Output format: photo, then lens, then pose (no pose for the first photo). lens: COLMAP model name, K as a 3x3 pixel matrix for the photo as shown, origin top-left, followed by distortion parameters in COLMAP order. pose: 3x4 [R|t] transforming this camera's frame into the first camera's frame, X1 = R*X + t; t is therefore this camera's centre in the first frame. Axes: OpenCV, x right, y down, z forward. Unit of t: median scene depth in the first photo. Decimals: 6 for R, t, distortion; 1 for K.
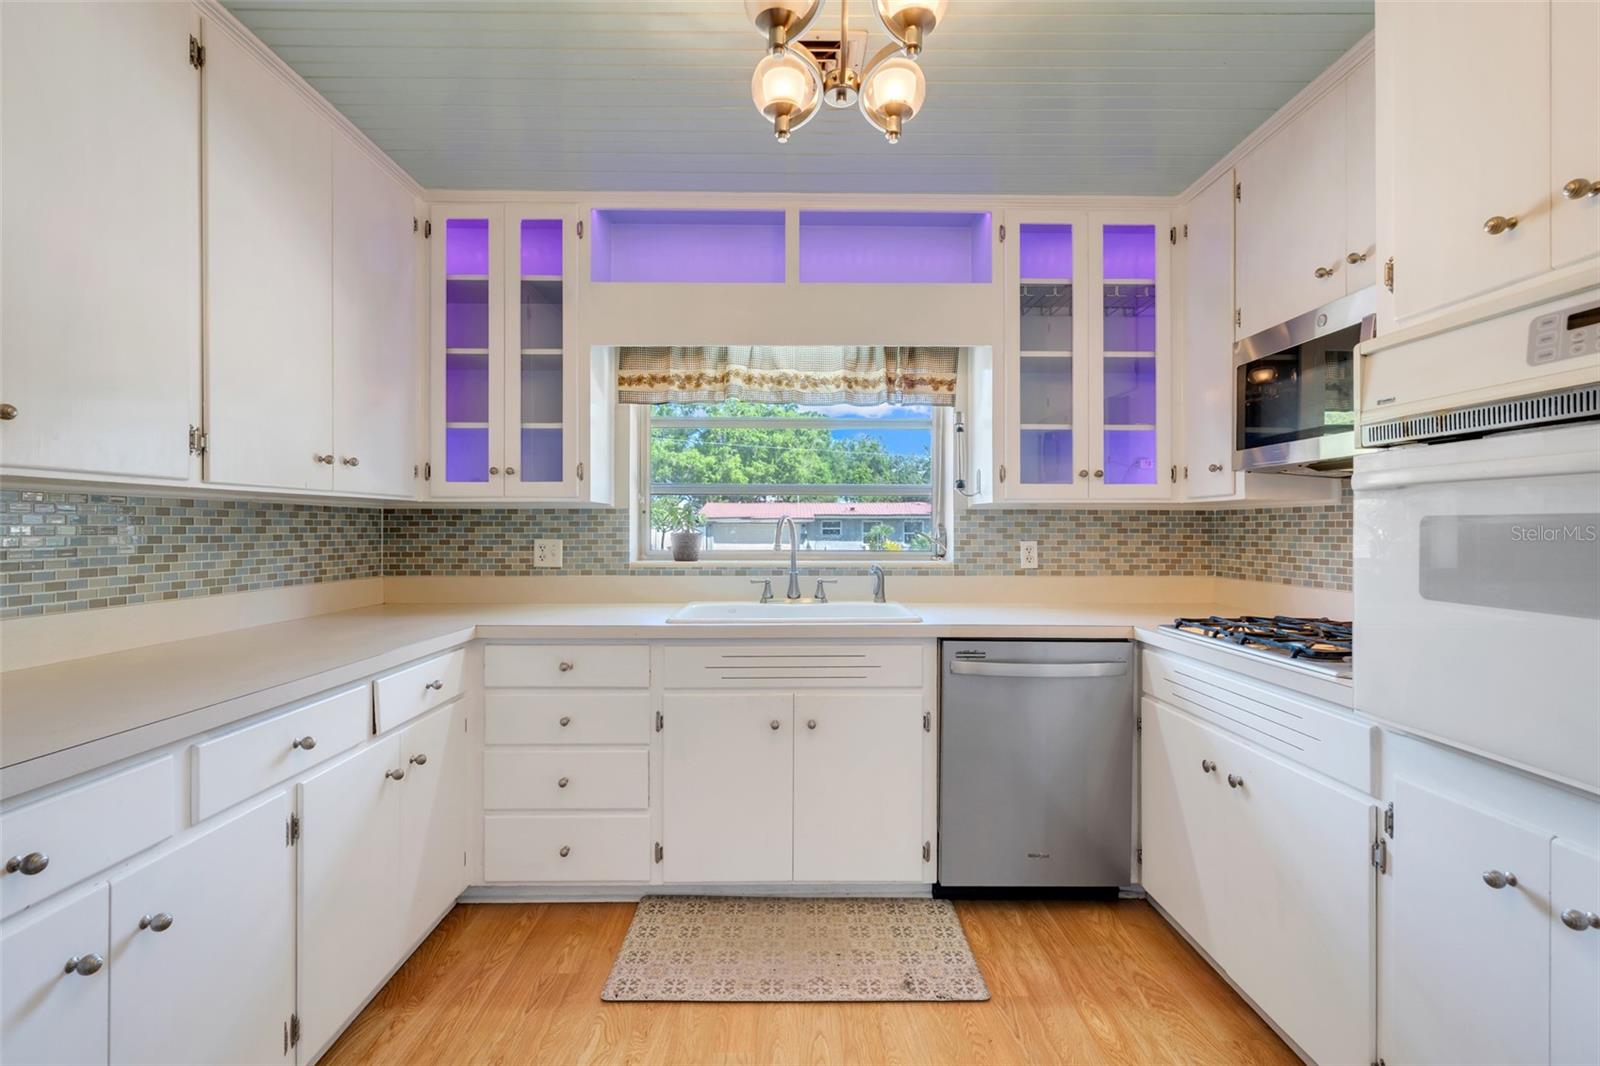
lens RADIAL K [[717.7, 0, 797.5], [0, 717.7, 528.7], [0, 0, 1]] dist [0.000346, 0.000370]
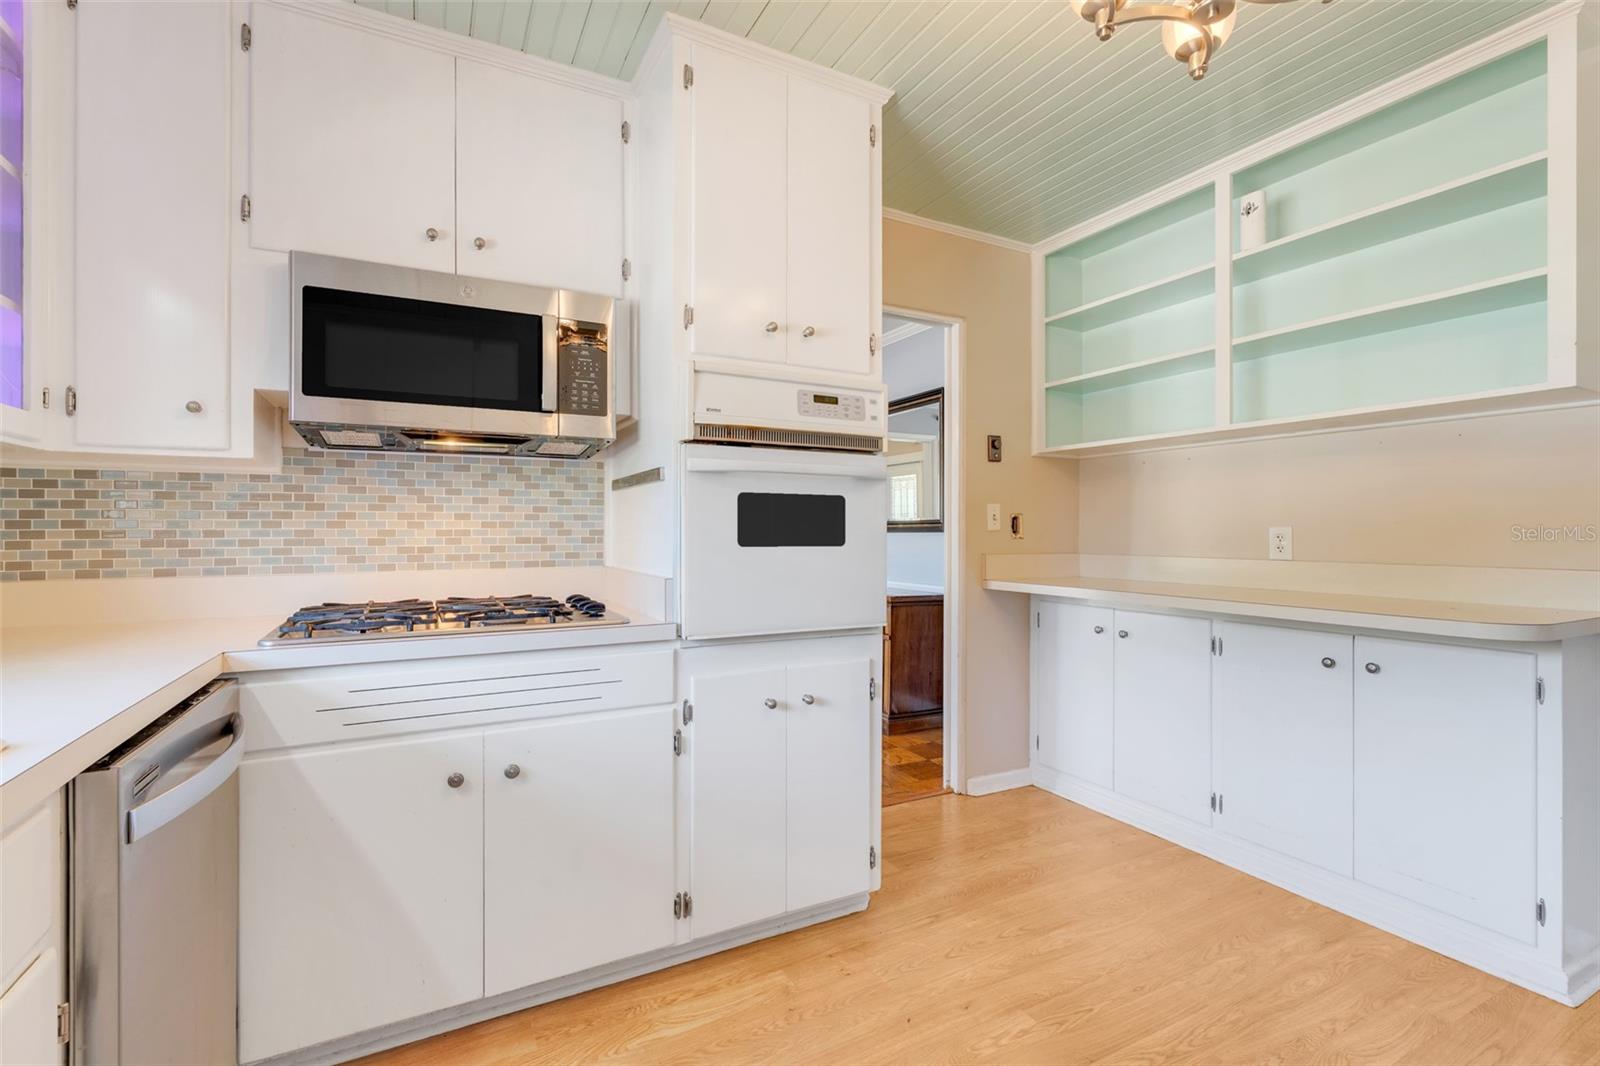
lens RADIAL K [[717.7, 0, 797.5], [0, 717.7, 528.7], [0, 0, 1]] dist [0.000346, 0.000370]
pose [[-0.453533, -0.006059, 0.891219, -0.277755], [-0.000029, 0.999977, 0.006783, 0.024438], [-0.891240, 0.003050, -0.453522, 0.801539]]
